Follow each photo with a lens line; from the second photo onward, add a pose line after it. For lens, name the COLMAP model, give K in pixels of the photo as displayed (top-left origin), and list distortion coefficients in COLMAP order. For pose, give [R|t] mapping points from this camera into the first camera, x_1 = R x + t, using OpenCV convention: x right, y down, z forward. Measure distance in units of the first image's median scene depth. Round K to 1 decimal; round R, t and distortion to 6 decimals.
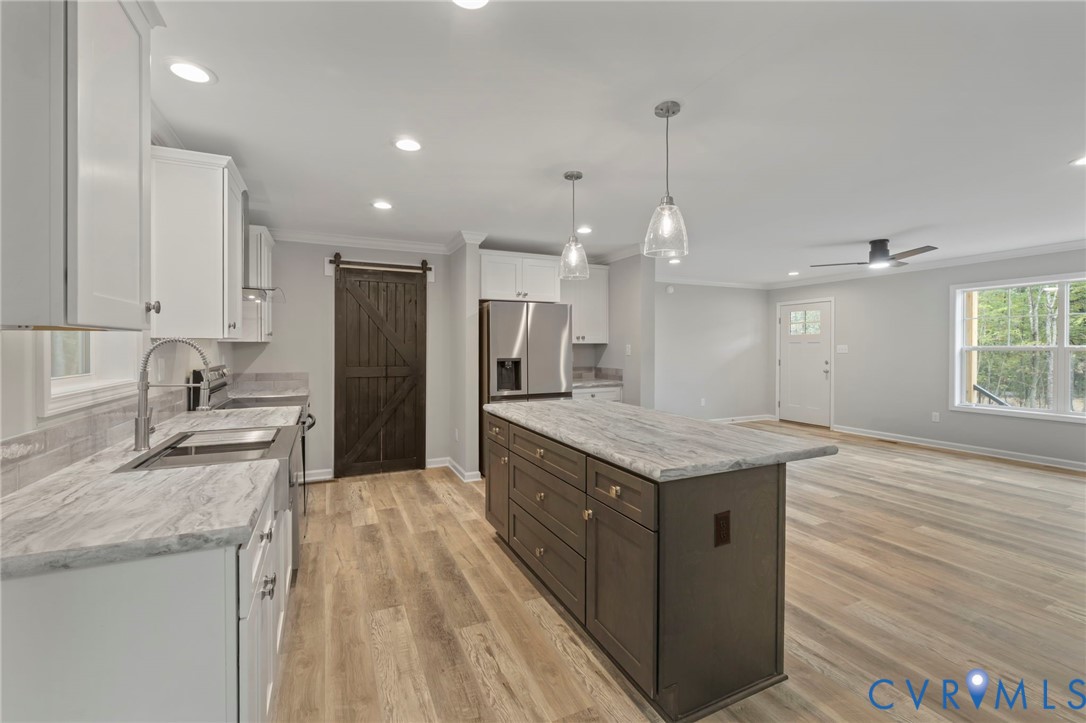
lens RADIAL K [[459.6, 0, 540.9], [0, 459.6, 353.0], [0, 0, 1]] dist [-0.008328, 0.000681]
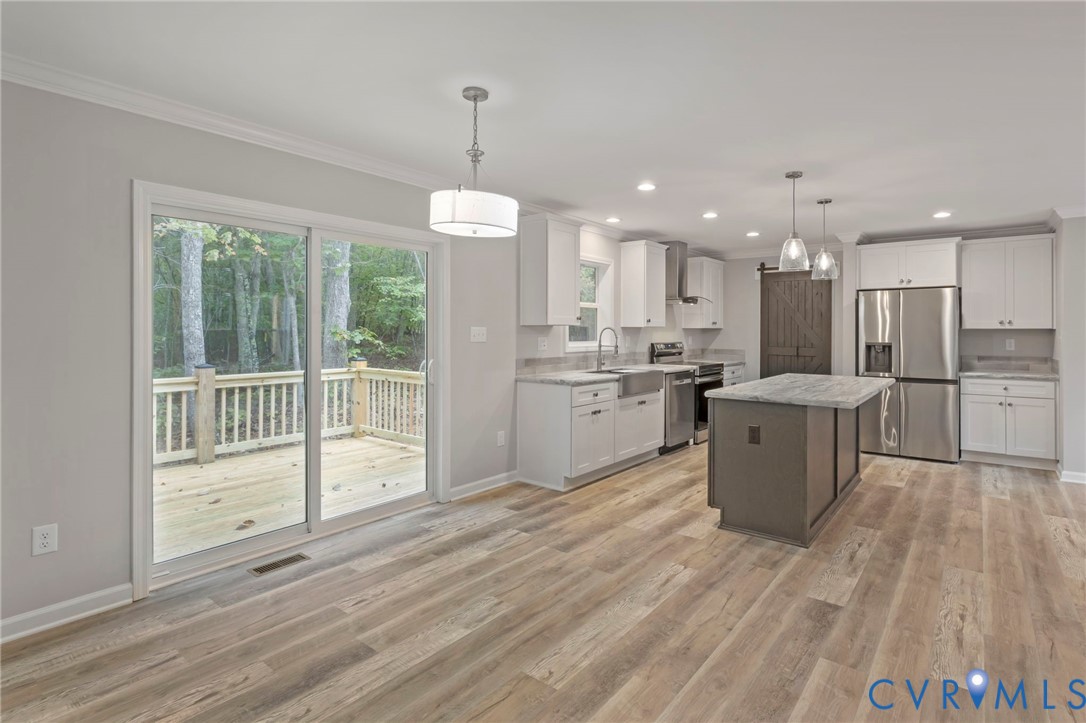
lens RADIAL K [[530.8, 0, 596.1], [0, 530.8, 333.7], [0, 0, 1]] dist [-0.008732, -0.000557]
pose [[0.490121, 0.006993, -0.871626, 0.741143], [-0.016475, 0.999864, -0.001242, 0.003013], [0.871499, 0.014969, 0.490169, -0.212893]]
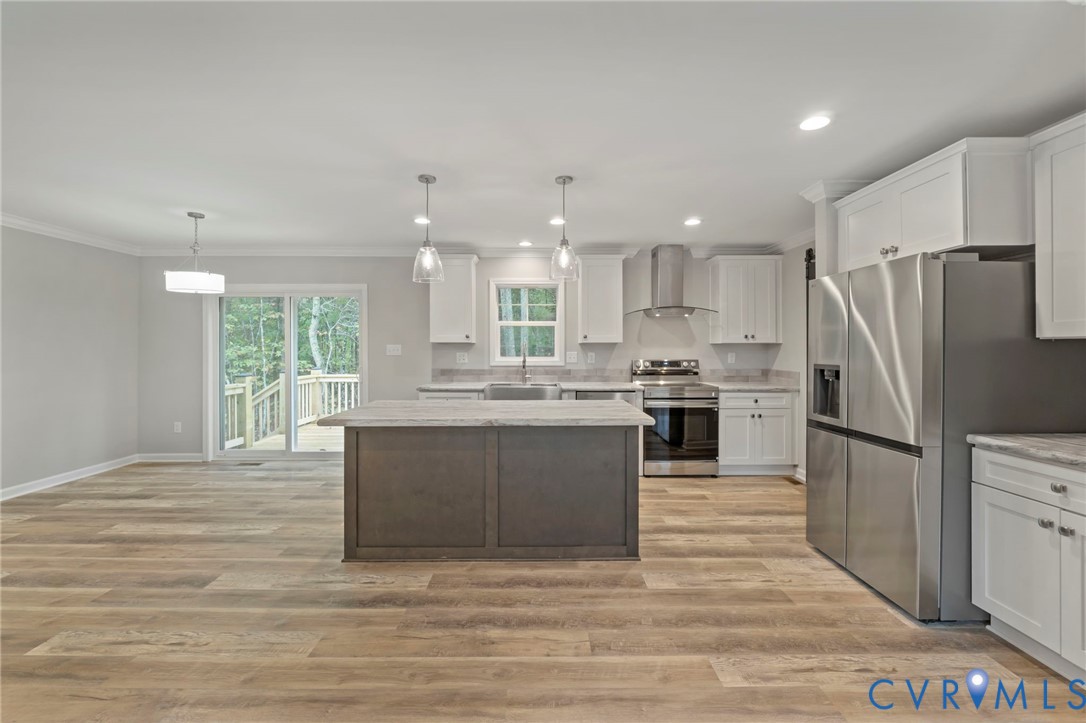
lens RADIAL K [[459.6, 0, 542.2], [0, 459.6, 348.5], [0, 0, 1]] dist [-0.008328, 0.000681]
pose [[-0.411585, -0.000259, -0.911371, 0.713228], [-0.014277, 0.999879, 0.006164, -0.010292], [0.911260, 0.015549, -0.411539, 0.957122]]
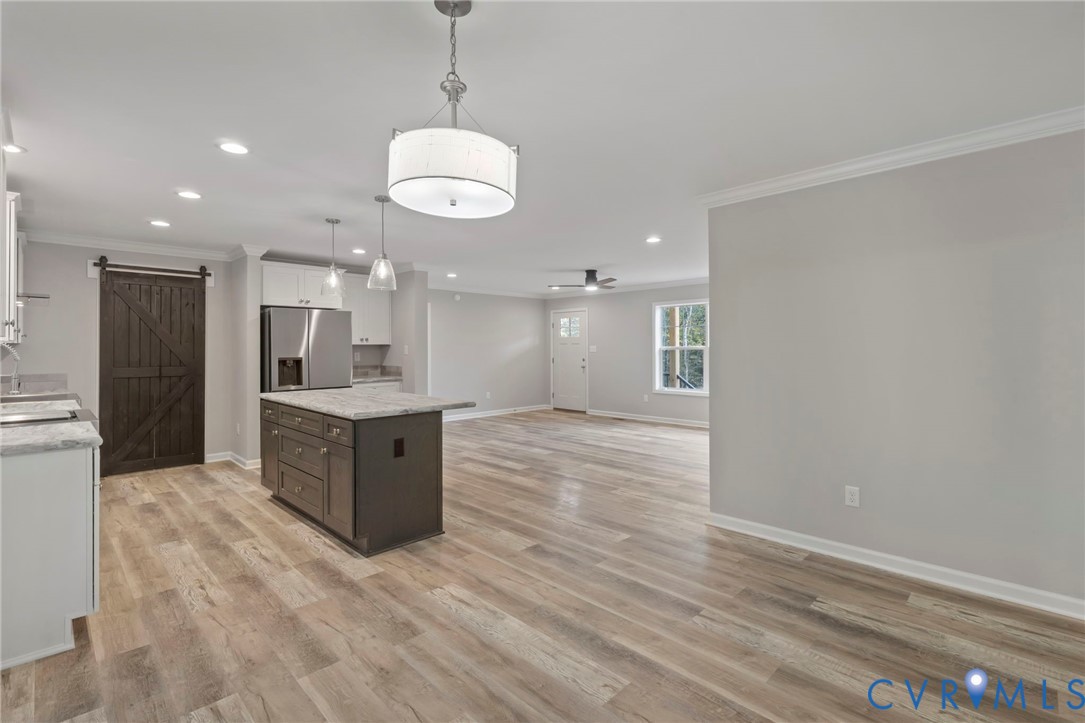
lens RADIAL K [[500.3, 0, 554.0], [0, 500.3, 348.1], [0, 0, 1]] dist [-0.008638, -0.000266]
pose [[0.933277, -0.002737, 0.359148, 0.102736], [0.007479, 0.999902, -0.011813, 0.007653], [-0.359080, 0.013711, 0.933206, -0.418959]]
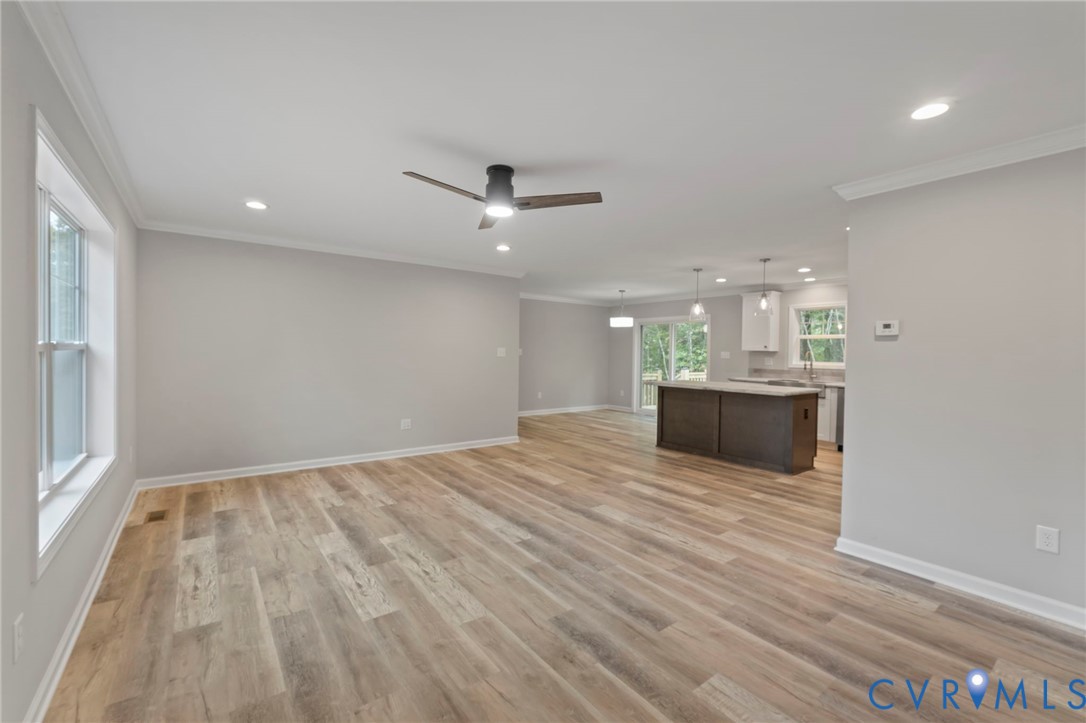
lens RADIAL K [[459.6, 0, 535.4], [0, 459.6, 359.8], [0, 0, 1]] dist [-0.008328, 0.000681]
pose [[-0.979492, -0.012297, -0.201109, 0.926518], [-0.019171, 0.999295, 0.032267, -0.020937], [0.200571, 0.035461, -0.979037, 1.820062]]
